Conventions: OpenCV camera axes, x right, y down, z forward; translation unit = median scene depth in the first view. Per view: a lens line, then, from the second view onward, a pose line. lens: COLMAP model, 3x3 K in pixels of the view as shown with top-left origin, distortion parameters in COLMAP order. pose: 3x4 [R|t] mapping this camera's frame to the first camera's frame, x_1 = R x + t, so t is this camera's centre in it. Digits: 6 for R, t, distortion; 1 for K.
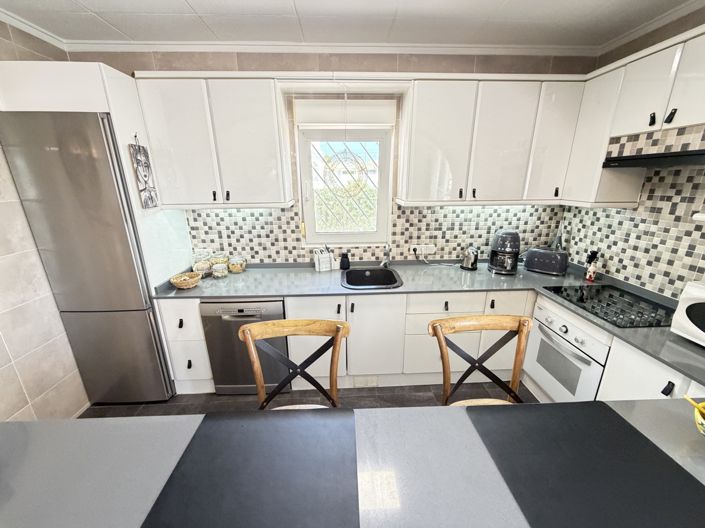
lens RADIAL K [[281.5, 0, 352.3], [0, 281.5, 264.2], [0, 0, 1]] dist [0.002360, 0.000748]
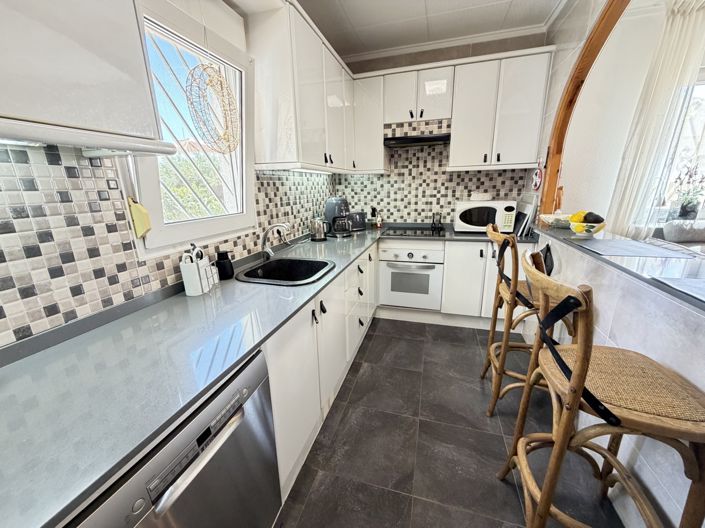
lens RADIAL K [[281.5, 0, 352.1], [0, 281.5, 264.6], [0, 0, 1]] dist [0.002360, 0.000748]
pose [[0.334266, -0.254652, 0.907424, -0.519595], [0.294605, 0.942791, 0.156054, -0.027658], [-0.895251, 0.215168, 0.390165, 0.574020]]
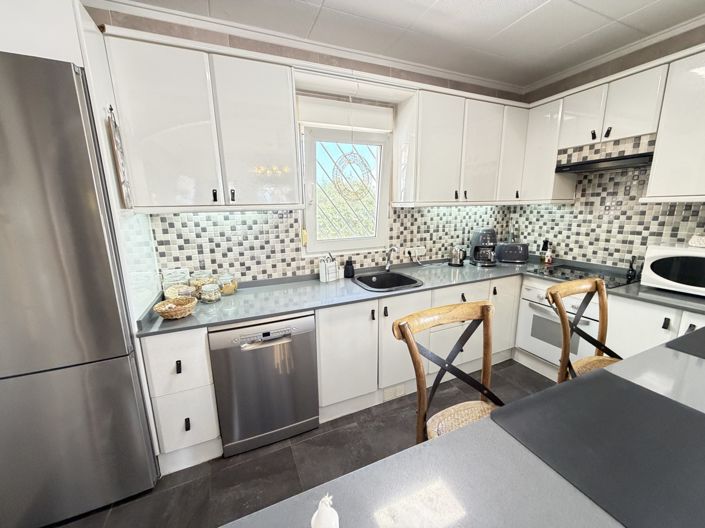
lens RADIAL K [[281.5, 0, 352.2], [0, 281.5, 264.6], [0, 0, 1]] dist [0.002360, 0.000748]
pose [[0.932363, -0.083853, 0.351664, -0.378485], [0.117482, 0.990211, -0.075365, 0.051141], [-0.341902, 0.111582, 0.933088, 0.128799]]
